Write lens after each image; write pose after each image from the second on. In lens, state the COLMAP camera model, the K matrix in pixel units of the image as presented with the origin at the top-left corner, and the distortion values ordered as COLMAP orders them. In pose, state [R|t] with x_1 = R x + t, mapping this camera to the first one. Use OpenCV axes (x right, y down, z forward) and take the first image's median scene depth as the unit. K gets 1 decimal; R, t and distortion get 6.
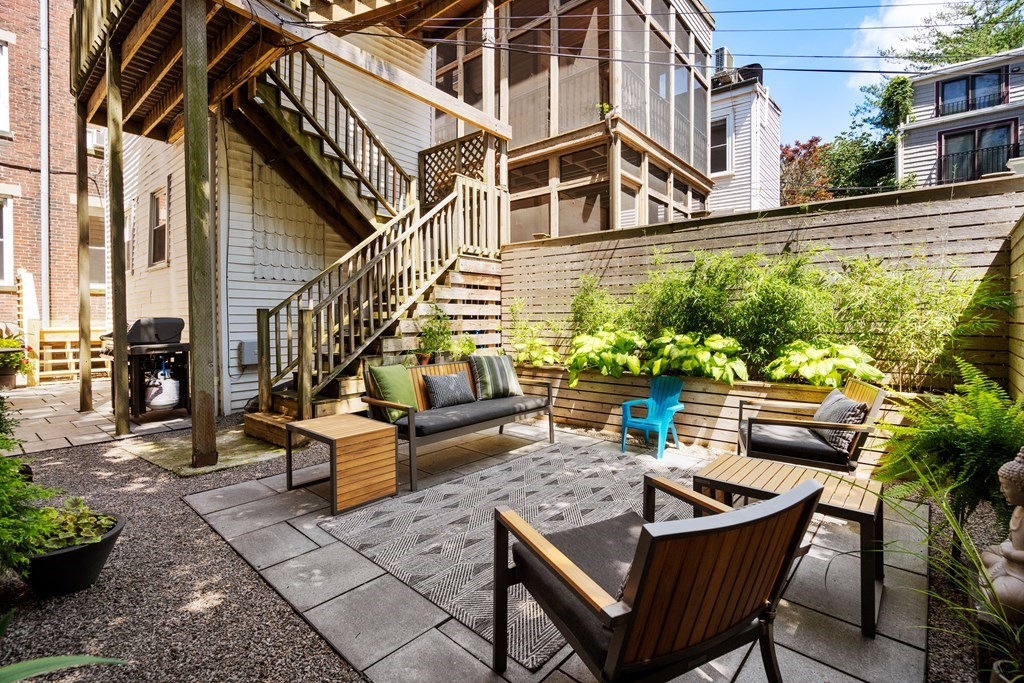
lens RADIAL K [[463.9, 0, 512.2], [0, 463.9, 336.6], [0, 0, 1]] dist [-0.002237, 0.000457]
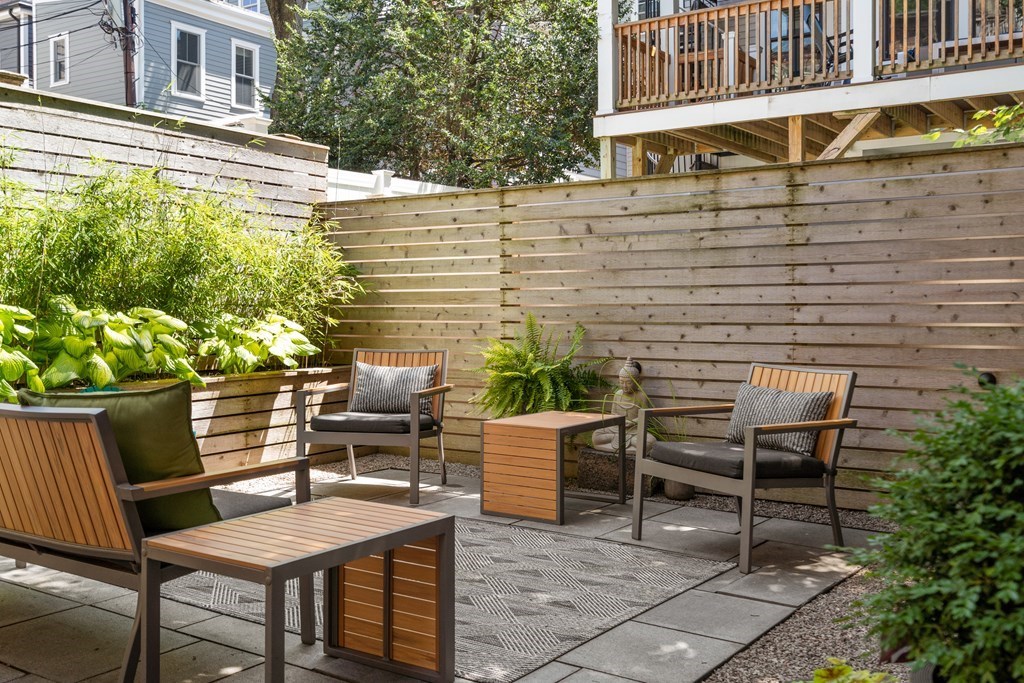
lens RADIAL K [[1042.0, 0, 474.3], [0, 1042.0, 339.4], [0, 0, 1]] dist [0.008489, -0.004335]
pose [[-0.107629, -0.028146, 0.993793, -0.674490], [0.041072, 0.998620, 0.032731, 0.007417], [-0.993342, 0.044340, -0.106324, 0.516023]]
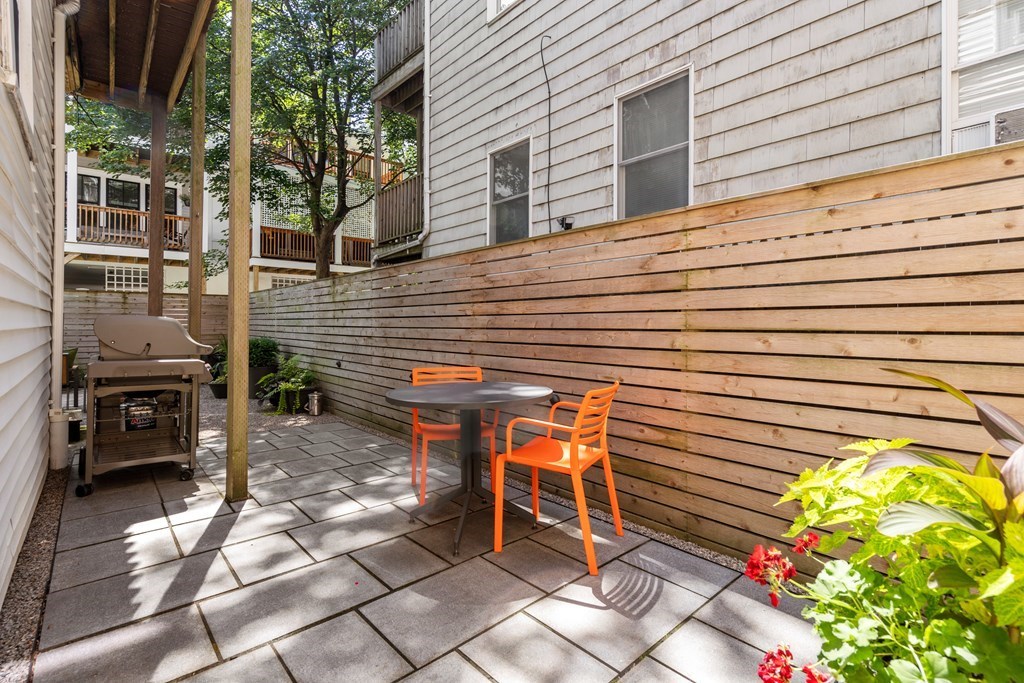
lens RADIAL K [[463.9, 0, 512.2], [0, 463.9, 336.6], [0, 0, 1]] dist [-0.002237, 0.000457]
pose [[-0.992024, -0.006787, 0.125866, -1.223369], [0.000776, 0.998201, 0.059946, -0.049100], [-0.126046, 0.059566, -0.990234, 1.466785]]
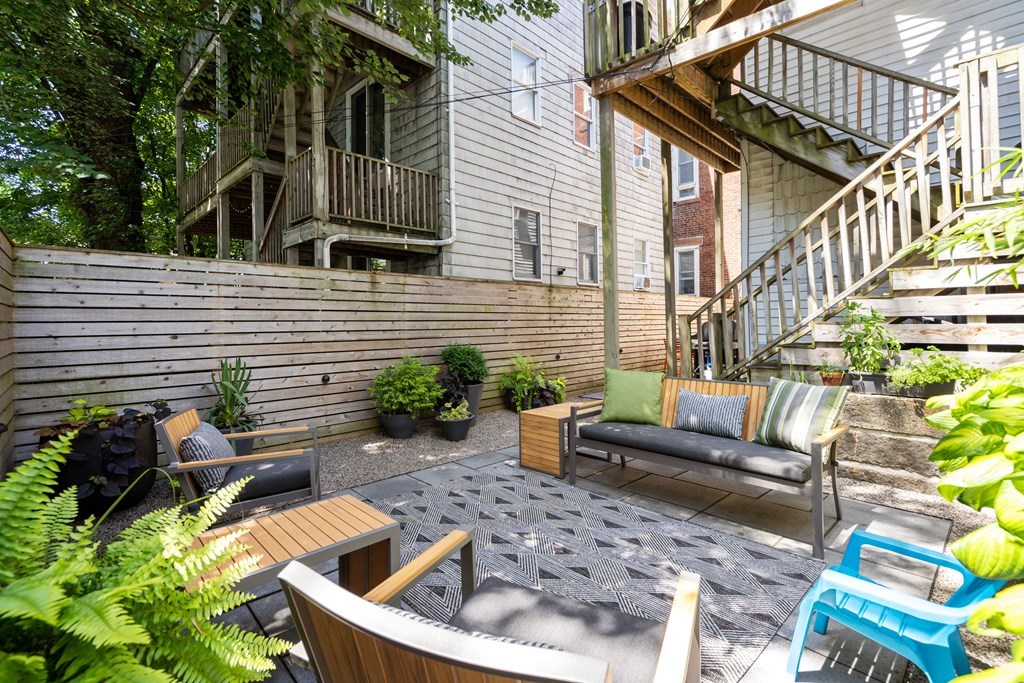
lens RADIAL K [[459.3, 0, 512.6], [0, 459.3, 336.2], [0, 0, 1]] dist [-0.003104, -0.000136]
pose [[-0.067810, 0.034423, -0.997104, 0.479619], [-0.024143, 0.999055, 0.036132, -0.028694], [0.997406, 0.026523, -0.066915, 0.509857]]
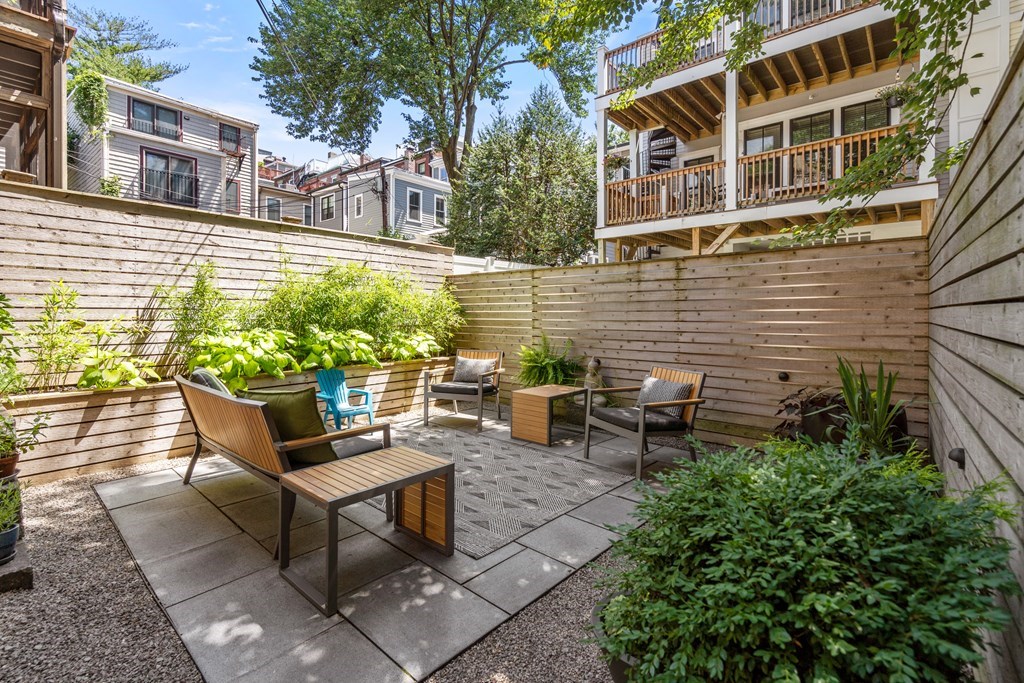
lens RADIAL K [[481.5, 0, 495.7], [0, 481.5, 327.2], [0, 0, 1]] dist [-0.001412, 0.000498]
pose [[0.015872, -0.024078, 0.999584, -0.597103], [0.037456, 0.999023, 0.023469, -0.019290], [-0.999172, 0.037068, 0.016759, 0.428640]]
